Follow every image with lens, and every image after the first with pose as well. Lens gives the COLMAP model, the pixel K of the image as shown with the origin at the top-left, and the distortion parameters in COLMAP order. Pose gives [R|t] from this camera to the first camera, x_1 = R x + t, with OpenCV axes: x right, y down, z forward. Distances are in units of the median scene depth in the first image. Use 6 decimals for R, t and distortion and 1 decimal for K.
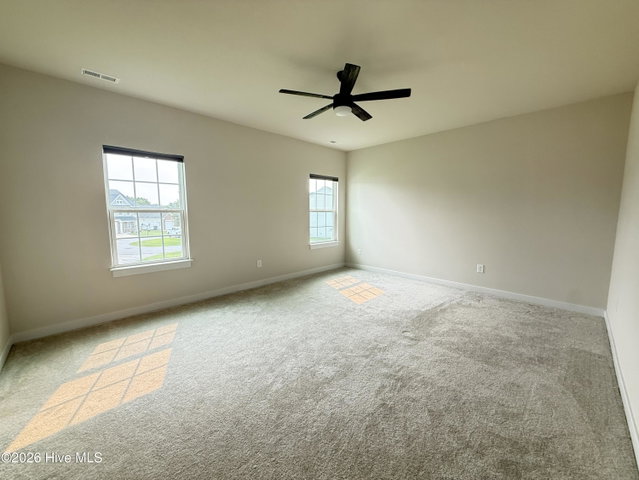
lens RADIAL K [[254.8, 0, 317.7], [0, 254.8, 239.1], [0, 0, 1]] dist [-0.000674, 0.000023]
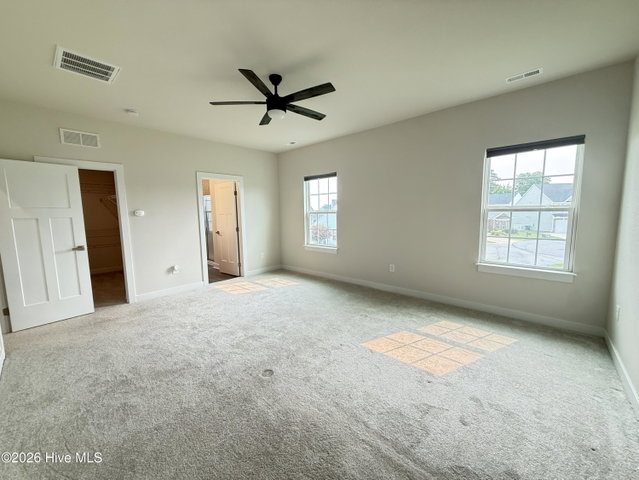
lens RADIAL K [[254.8, 0, 317.7], [0, 254.8, 239.1], [0, 0, 1]] dist [-0.000674, 0.000023]
pose [[0.053727, 0.100039, -0.993532, 0.355018], [-0.093194, 0.991129, 0.094757, -0.037589], [0.994197, 0.087500, 0.062574, 0.349971]]
